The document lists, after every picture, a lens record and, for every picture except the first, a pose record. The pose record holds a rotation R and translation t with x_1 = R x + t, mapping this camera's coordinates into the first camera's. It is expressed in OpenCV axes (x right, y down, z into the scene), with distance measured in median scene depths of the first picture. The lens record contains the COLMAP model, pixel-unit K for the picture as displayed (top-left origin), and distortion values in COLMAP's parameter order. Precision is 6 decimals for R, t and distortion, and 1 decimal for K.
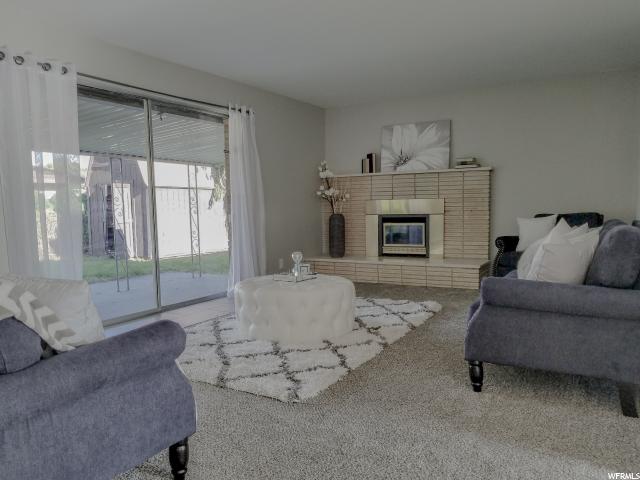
lens RADIAL K [[504.4, 0, 310.2], [0, 504.4, 260.5], [0, 0, 1]] dist [-0.007291, -0.008505]
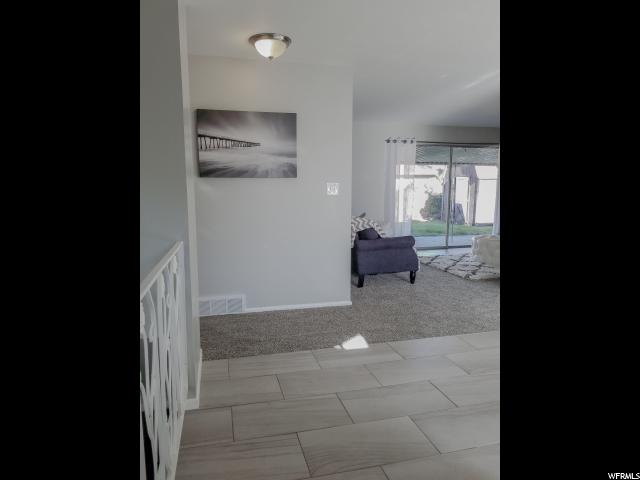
lens RADIAL K [[386.8, 0, 318.5], [0, 386.8, 249.3], [0, 0, 1]] dist [-0.074336, -0.000026]
pose [[0.715947, 0.124216, -0.687016, 0.458935], [-0.082633, 0.992205, 0.093282, 0.006315], [0.693248, -0.010015, 0.720630, -0.574598]]
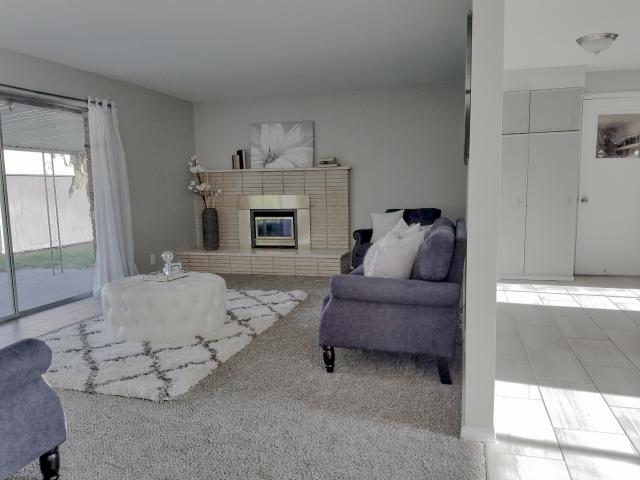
lens RADIAL K [[494.2, 0, 320.7], [0, 494.2, 255.1], [0, 0, 1]] dist [0.184205, -0.304282]
pose [[0.966364, -0.031855, 0.255196, 0.013929], [0.025652, 0.999290, 0.027598, -0.028372], [-0.255894, -0.020124, 0.966495, -0.069867]]
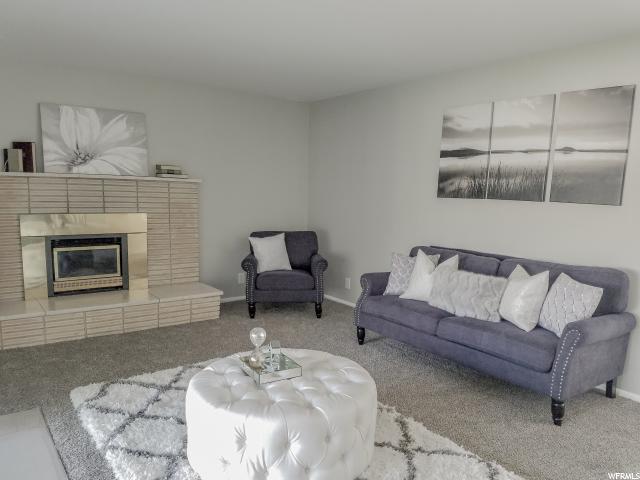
lens RADIAL K [[494.2, 0, 320.7], [0, 494.2, 255.1], [0, 0, 1]] dist [0.184205, -0.304282]
pose [[0.374239, -0.102306, 0.921672, -0.514019], [0.062051, 0.994431, 0.085187, -0.148454], [-0.925254, 0.025310, 0.378503, 0.607922]]
